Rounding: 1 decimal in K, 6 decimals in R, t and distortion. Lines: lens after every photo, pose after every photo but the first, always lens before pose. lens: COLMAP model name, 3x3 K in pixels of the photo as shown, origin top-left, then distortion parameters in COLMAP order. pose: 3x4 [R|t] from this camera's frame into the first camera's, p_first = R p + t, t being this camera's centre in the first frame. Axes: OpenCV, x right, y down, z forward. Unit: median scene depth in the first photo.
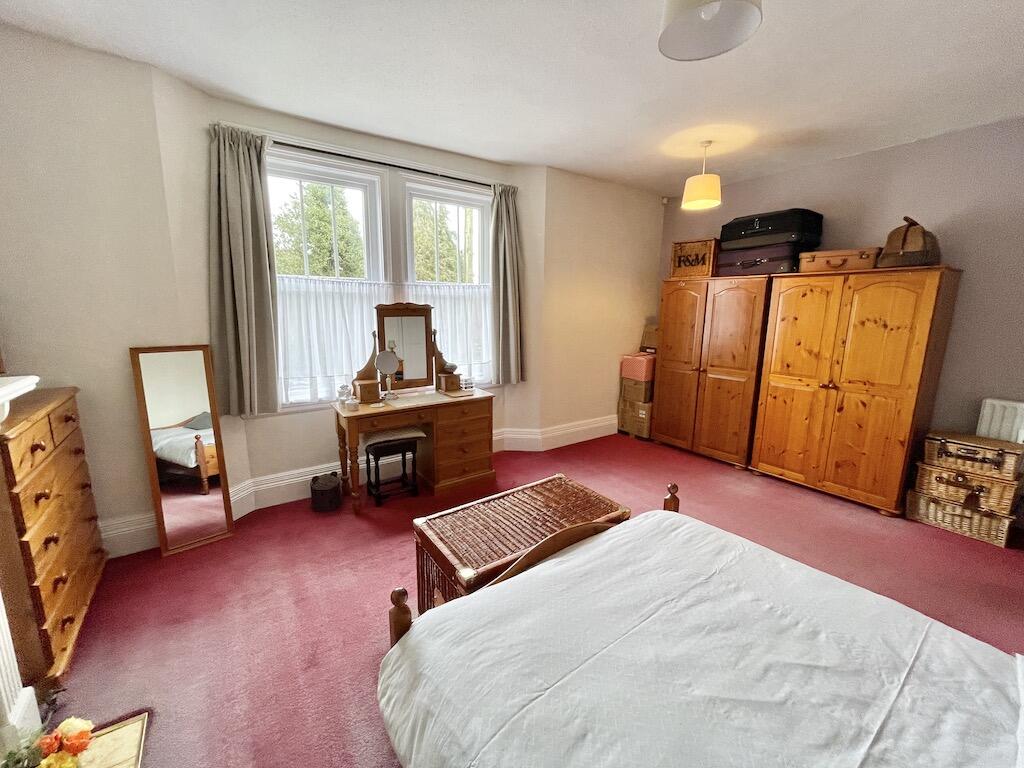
lens RADIAL K [[410.2, 0, 510.8], [0, 410.2, 382.3], [0, 0, 1]] dist [-0.005752, 0.001993]
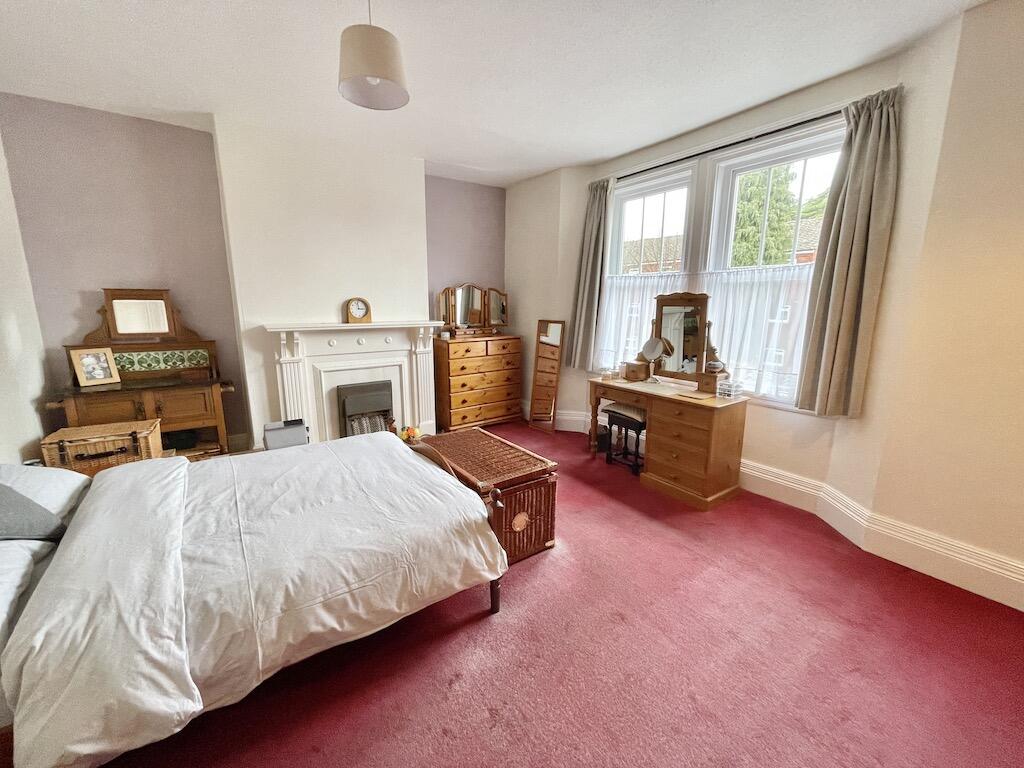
lens RADIAL K [[410.2, 0, 511.0], [0, 410.2, 382.5], [0, 0, 1]] dist [-0.005752, 0.001993]
pose [[-0.000881, 0.190524, -0.981682, 0.856894], [-0.179198, 0.965762, 0.187595, -0.107378], [0.983813, 0.176080, 0.033291, 0.668036]]
